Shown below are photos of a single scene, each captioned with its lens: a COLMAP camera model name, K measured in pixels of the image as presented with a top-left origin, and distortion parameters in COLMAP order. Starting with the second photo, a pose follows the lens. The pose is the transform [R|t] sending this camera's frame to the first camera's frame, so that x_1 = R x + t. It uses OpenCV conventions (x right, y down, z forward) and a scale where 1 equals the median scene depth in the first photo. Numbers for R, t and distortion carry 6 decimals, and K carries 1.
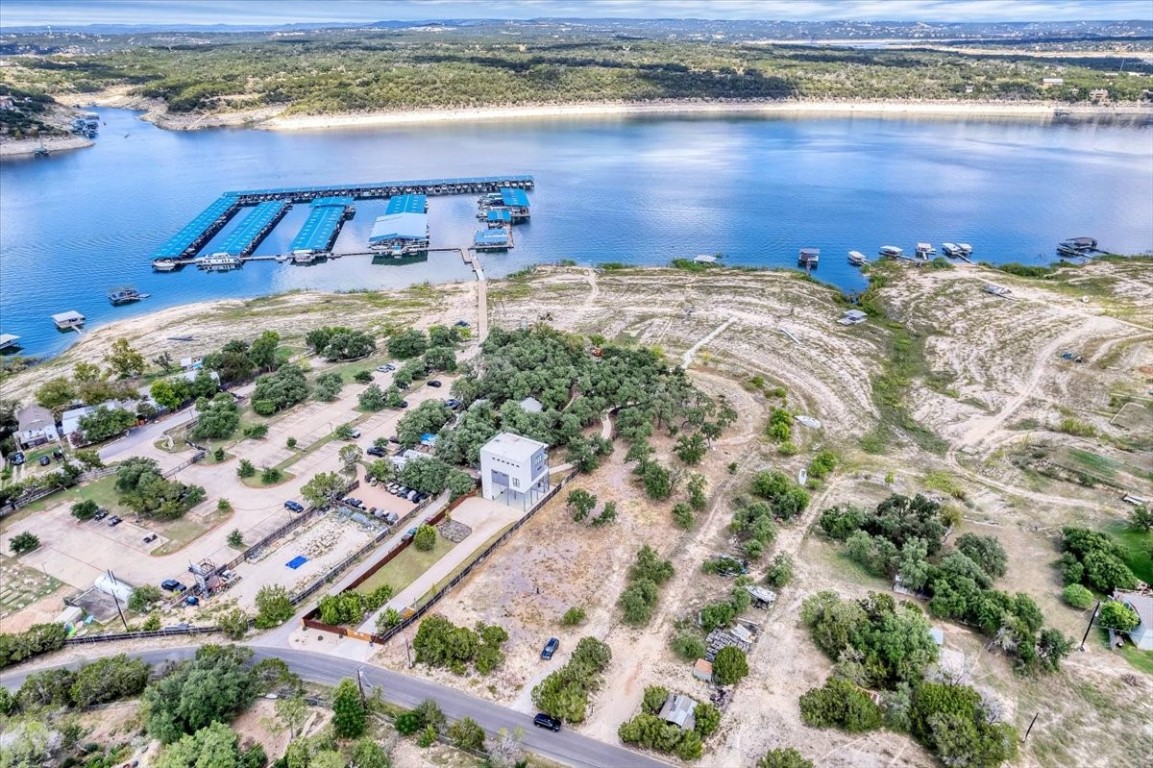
lens RADIAL K [[775.7, 0, 576.5], [0, 775.7, 384.0], [0, 0, 1]] dist [-0.089090, 0.085506]
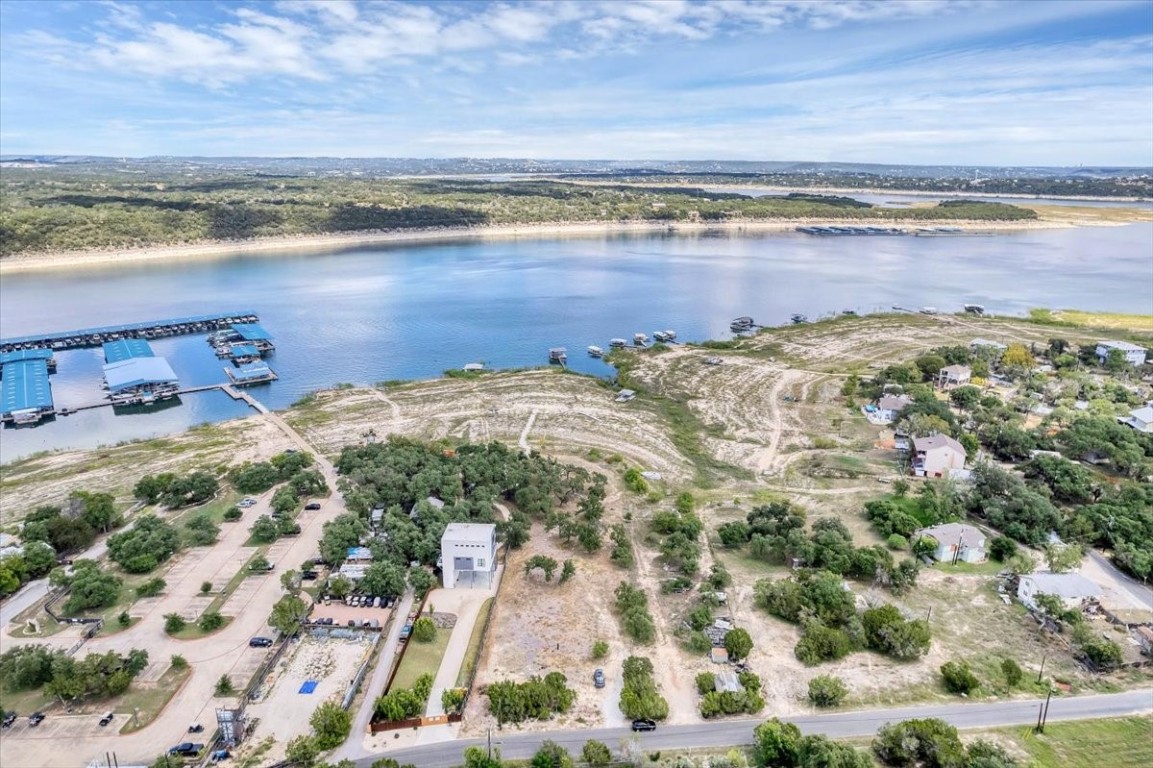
lens RADIAL K [[758.0, 0, 612.5], [0, 758.0, 382.2], [0, 0, 1]] dist [-0.086700, 0.072175]
pose [[0.878529, -0.123328, 0.461494, -0.213630], [0.193194, 0.975293, -0.107143, 0.016381], [-0.436878, 0.183287, 0.880650, -0.033597]]
